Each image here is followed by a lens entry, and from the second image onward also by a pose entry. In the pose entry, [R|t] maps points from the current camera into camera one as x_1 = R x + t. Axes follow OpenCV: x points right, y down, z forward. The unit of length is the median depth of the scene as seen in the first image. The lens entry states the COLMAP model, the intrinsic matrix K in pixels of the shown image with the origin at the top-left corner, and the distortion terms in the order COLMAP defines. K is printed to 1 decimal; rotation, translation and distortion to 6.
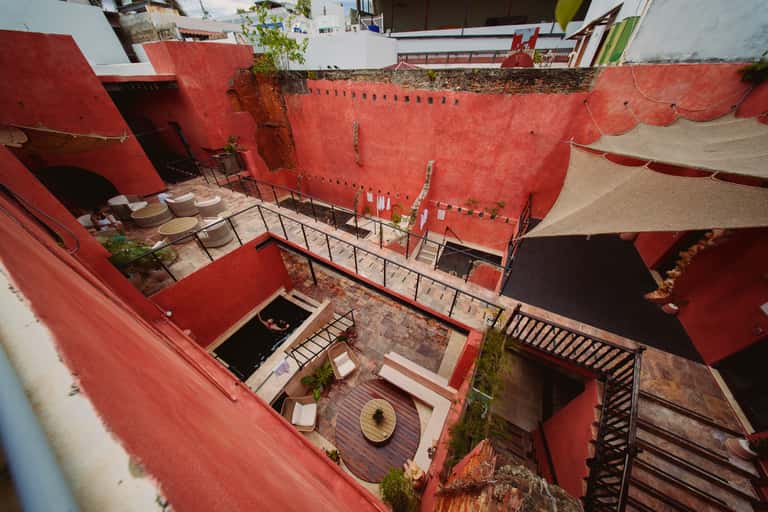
lens RADIAL K [[223.9, 0, 384.0], [0, 223.9, 256.0], [0, 0, 1]] dist [-0.001056, -0.000058]
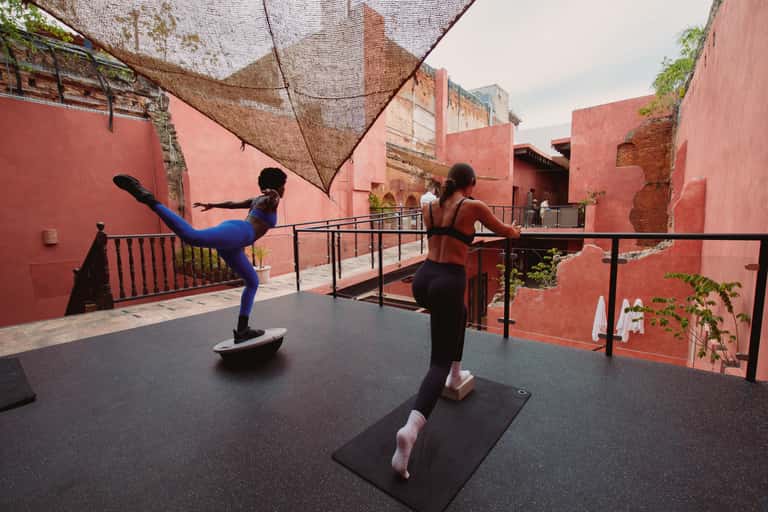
lens RADIAL K [[340.7, 0, 384.0], [0, 340.7, 256.0], [0, 0, 1]] dist [0.002498, -0.000219]
pose [[-0.149724, 0.114036, -0.982130, 0.927734], [-0.614737, 0.767256, 0.182803, -0.132484], [0.774391, 0.631121, -0.044775, 0.793774]]
